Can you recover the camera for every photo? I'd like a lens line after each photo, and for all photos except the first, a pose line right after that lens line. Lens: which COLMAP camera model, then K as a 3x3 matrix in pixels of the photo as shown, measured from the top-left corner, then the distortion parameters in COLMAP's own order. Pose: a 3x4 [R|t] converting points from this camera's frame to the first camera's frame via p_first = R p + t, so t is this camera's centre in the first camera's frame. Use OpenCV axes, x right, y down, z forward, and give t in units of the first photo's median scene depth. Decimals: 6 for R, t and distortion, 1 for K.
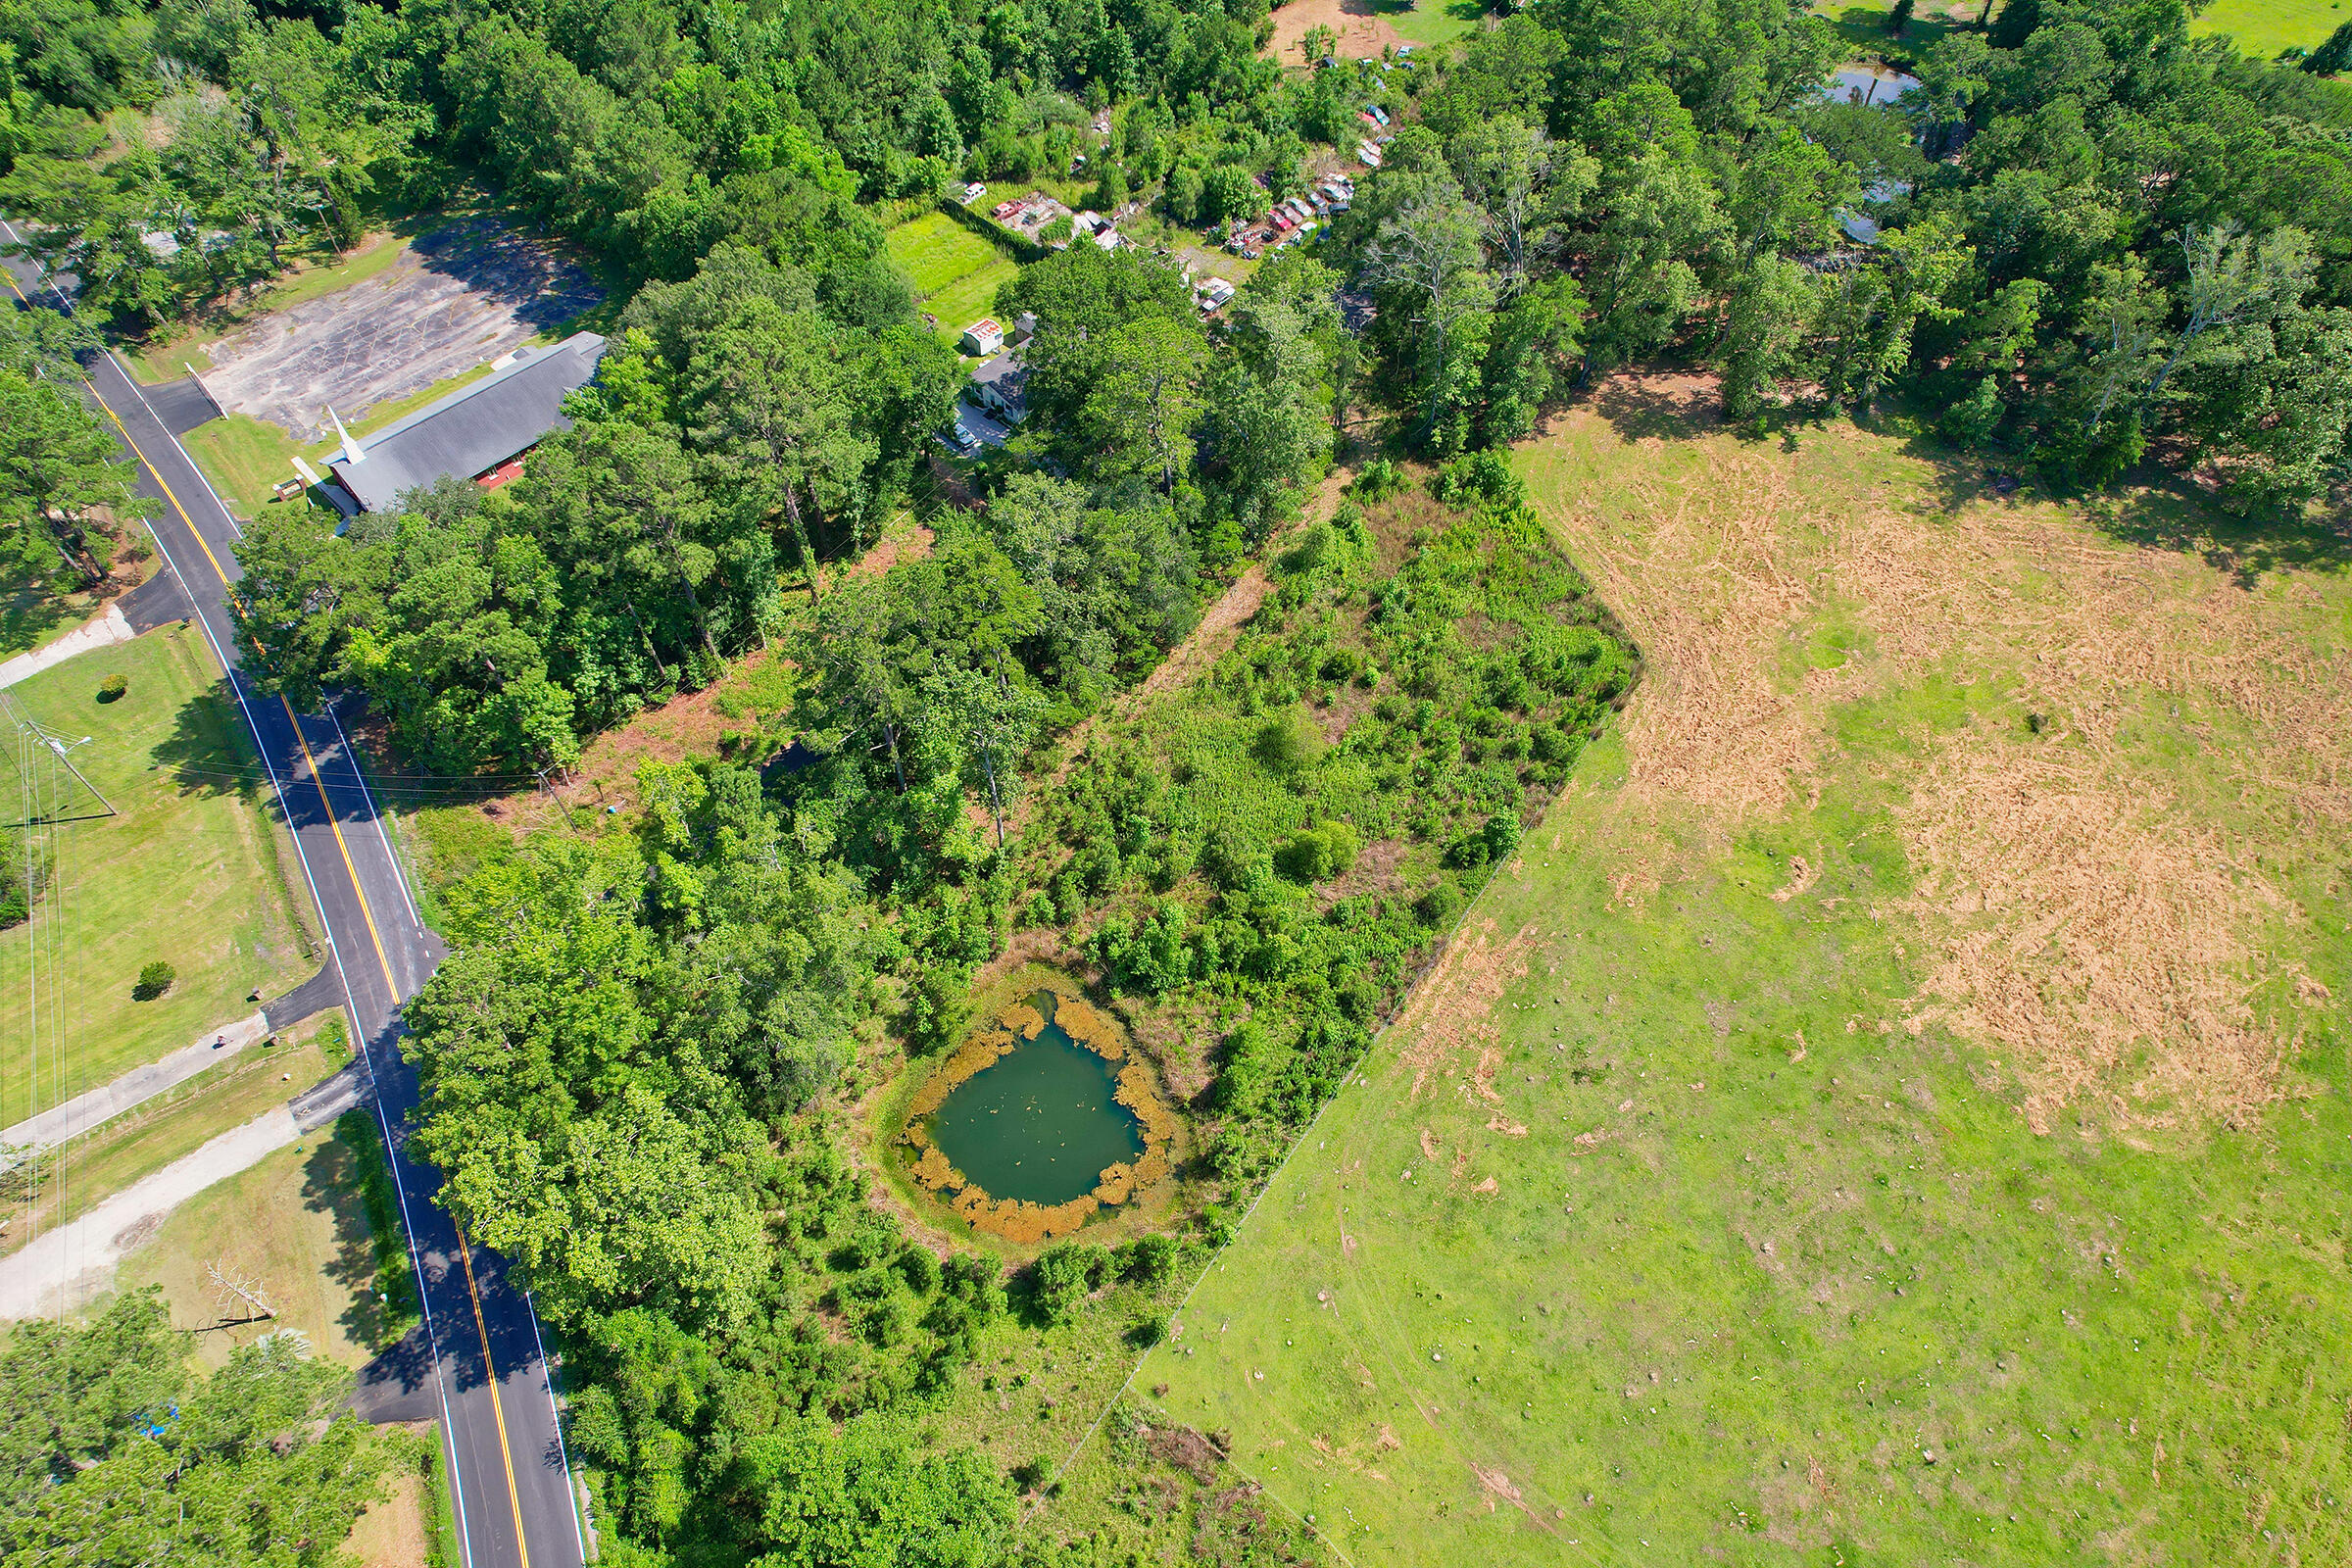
lens RADIAL K [[1503.7, 0, 1182.7], [0, 1503.7, 796.7], [0, 0, 1]] dist [-0.077254, 0.071418]
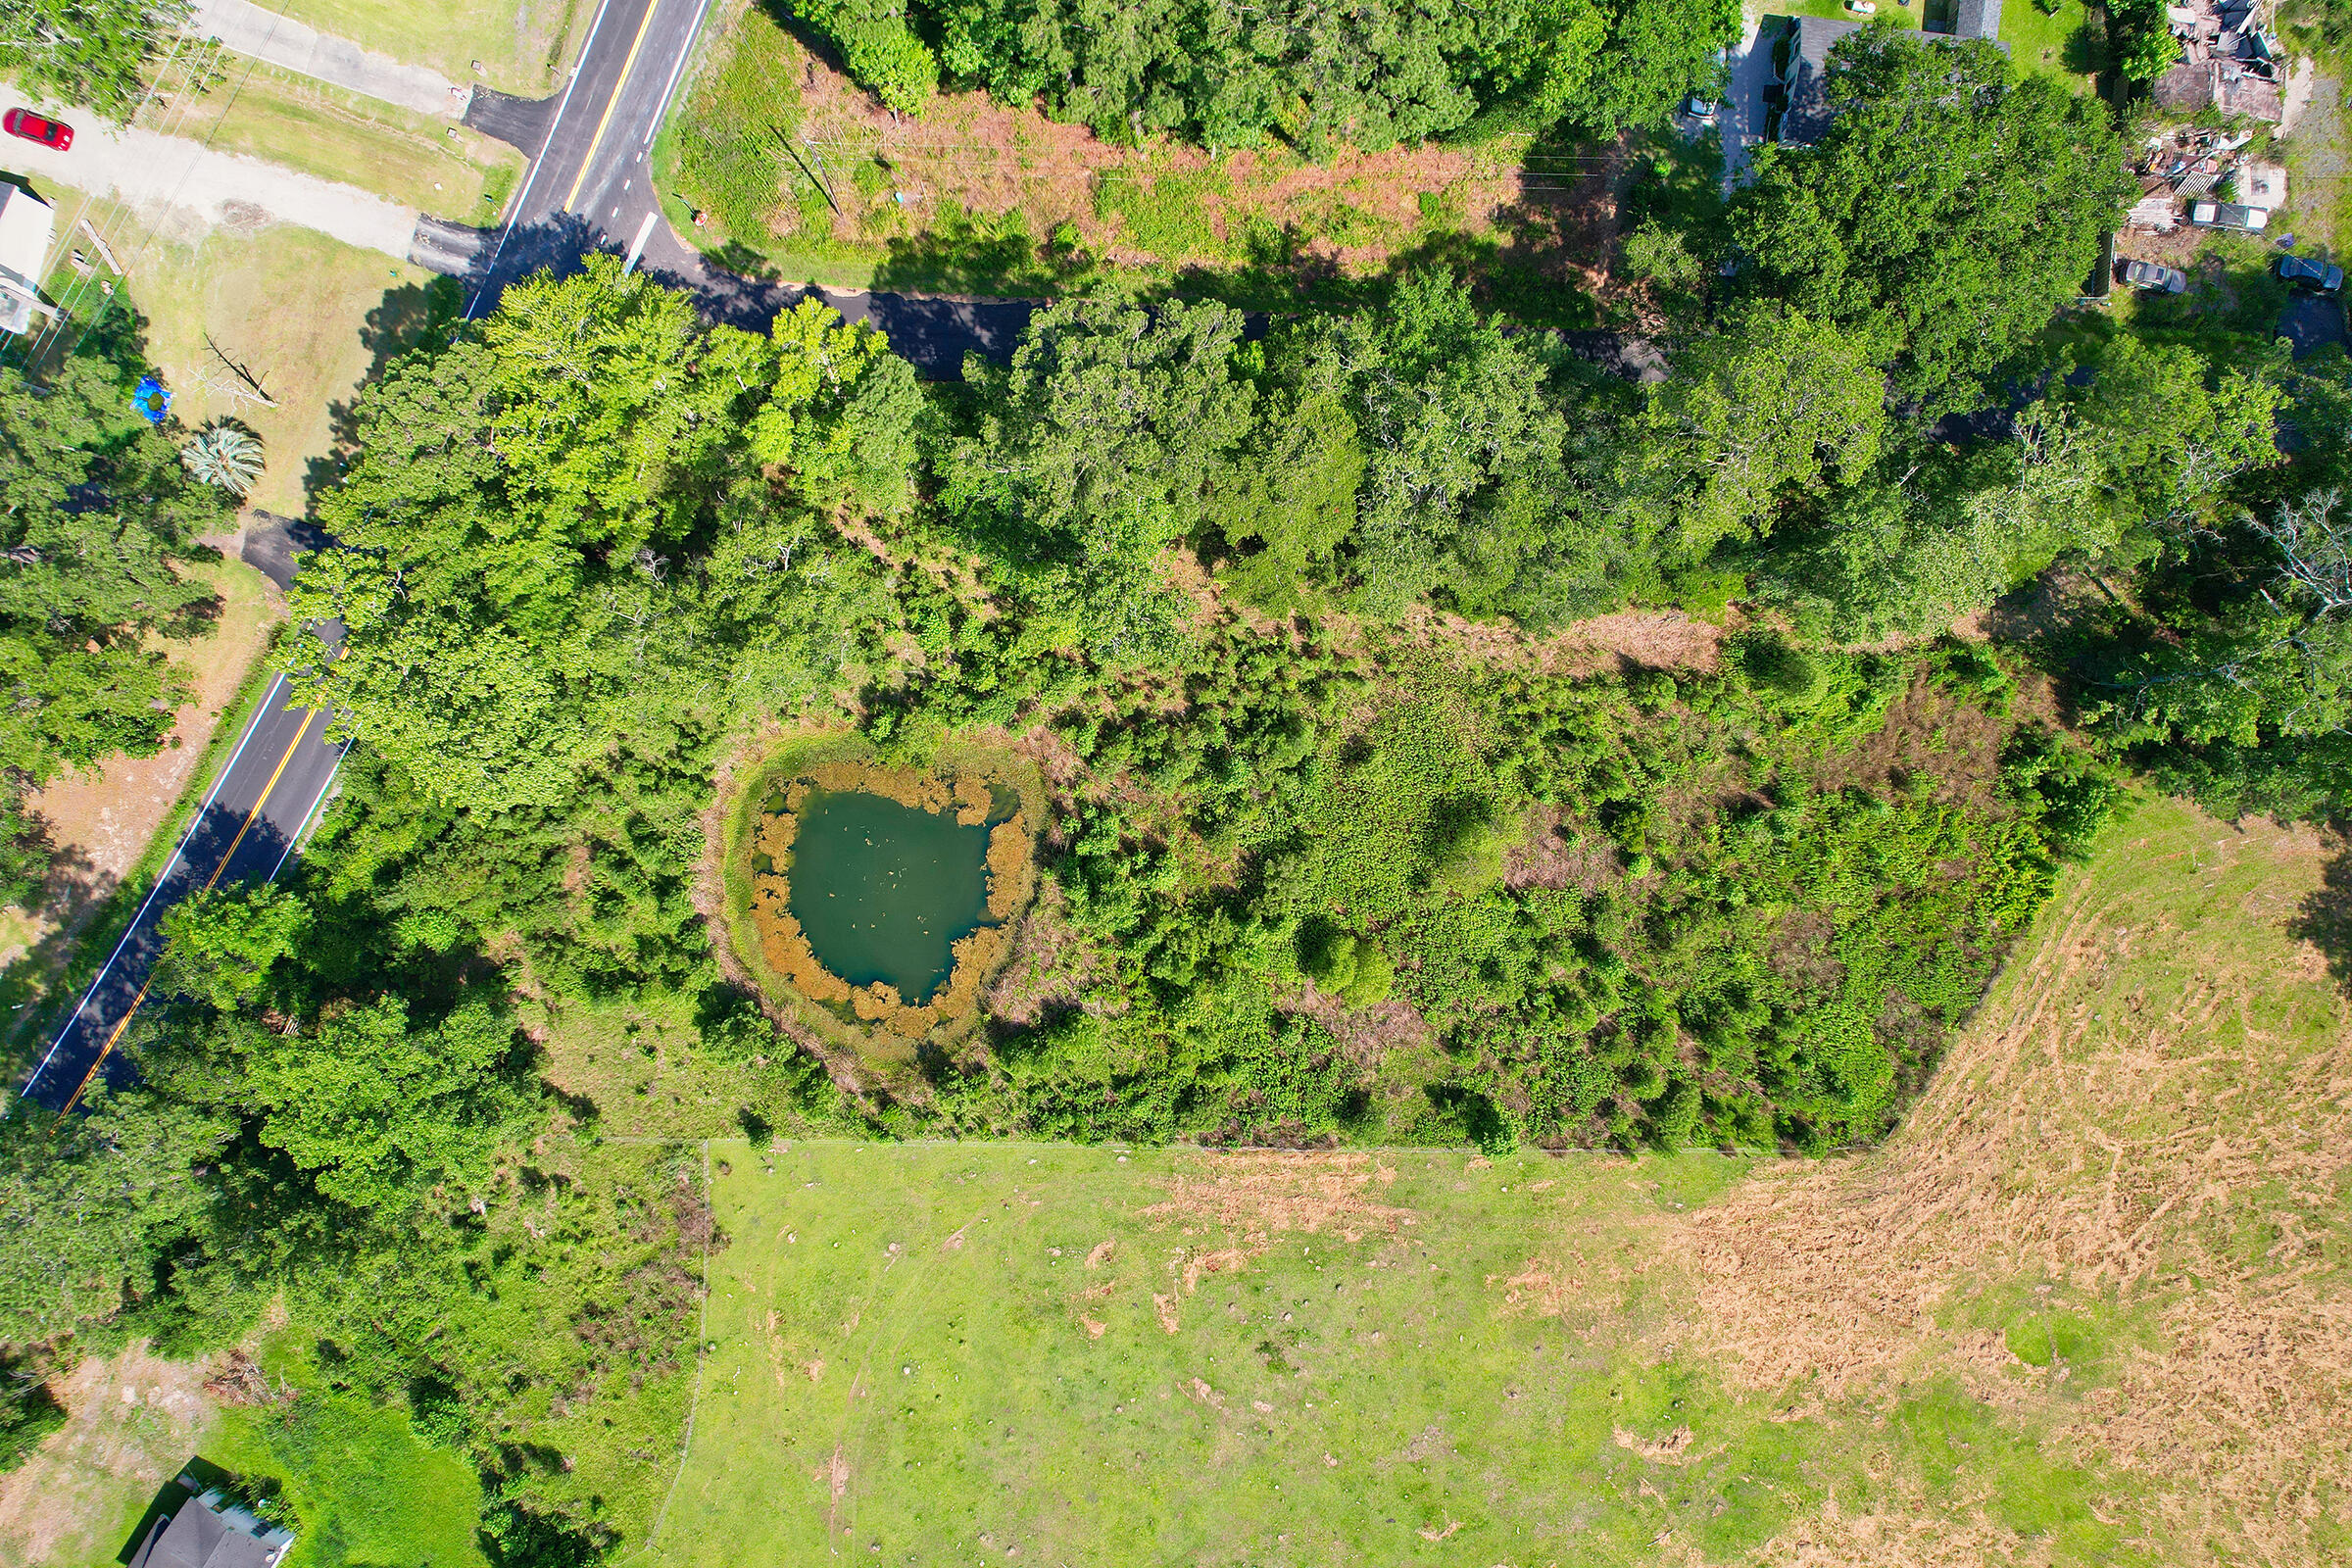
lens RADIAL K [[1503.7, 0, 1179.1], [0, 1503.7, 805.9], [0, 0, 1]] dist [-0.077254, 0.071418]
pose [[0.573993, 0.818859, 0.001323, -0.032747], [-0.646811, 0.452401, 0.613979, -0.439886], [0.502164, -0.353275, 0.789322, 0.343032]]
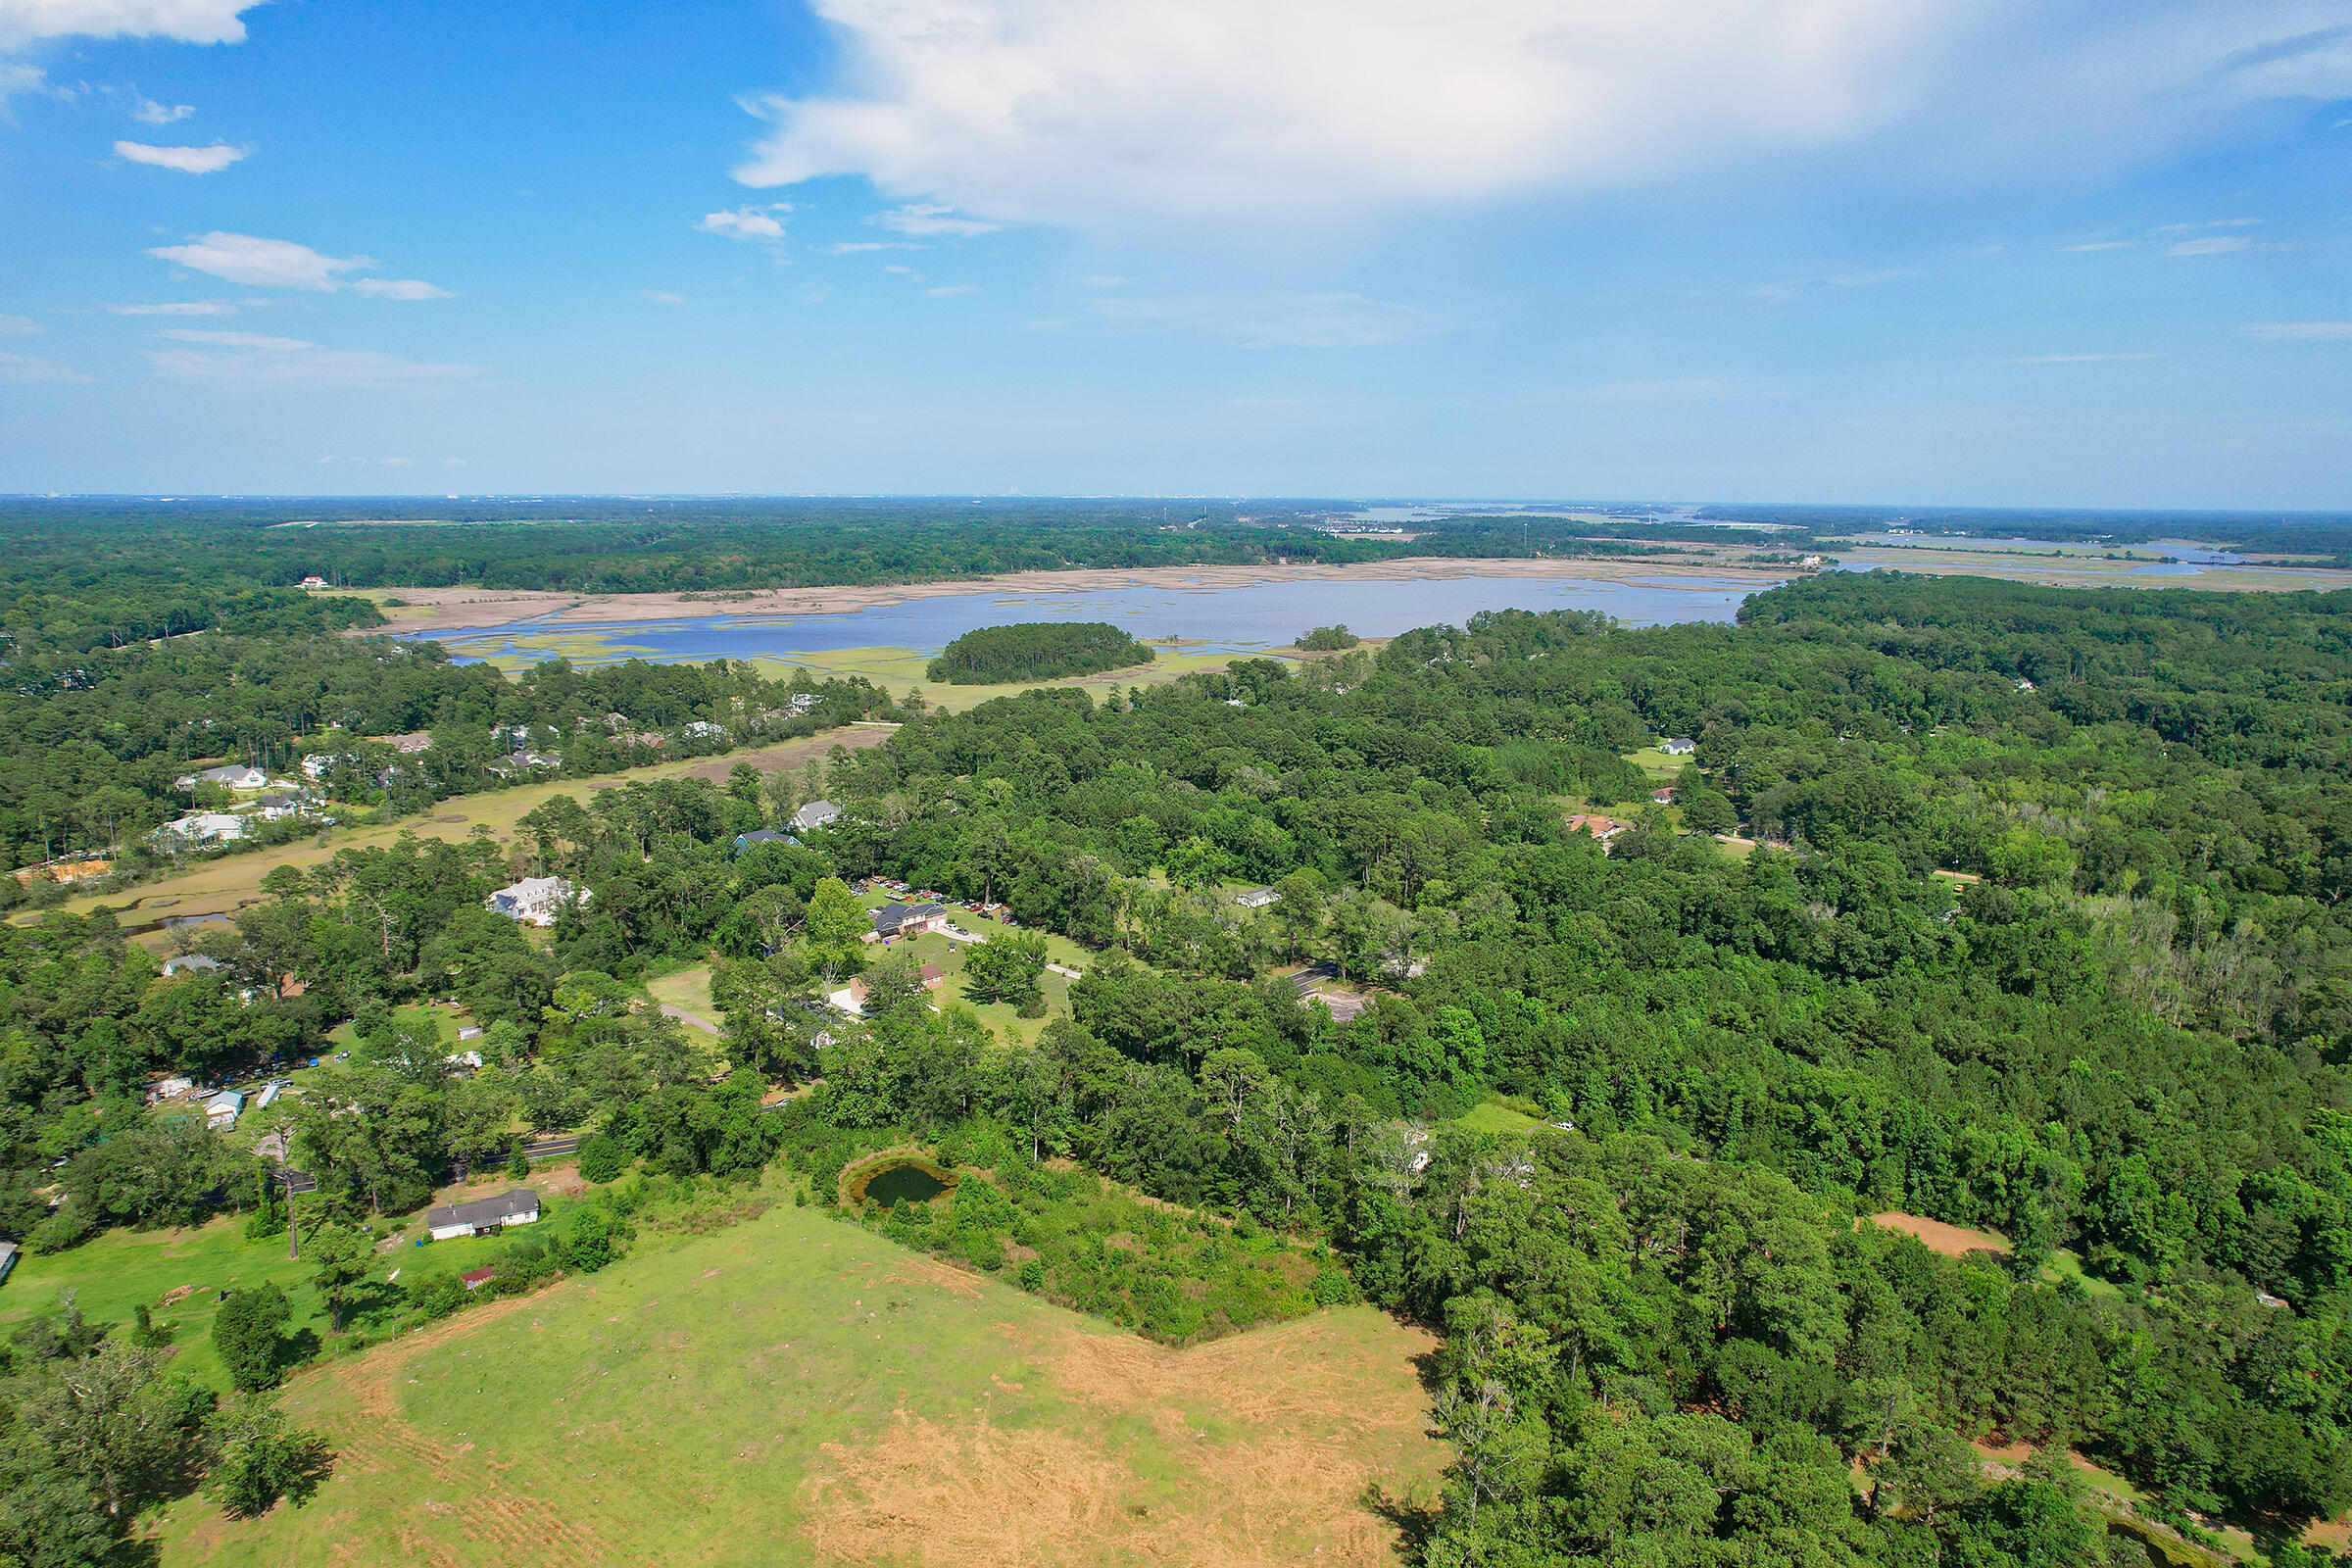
lens RADIAL K [[1503.7, 0, 1180.5], [0, 1503.7, 801.7], [0, 0, 1]] dist [-0.077254, 0.071418]
pose [[0.056464, 0.197089, -0.978758, 1.908314], [-0.795110, 0.601771, 0.075307, -0.609352], [0.603830, 0.773969, 0.190686, 0.307186]]
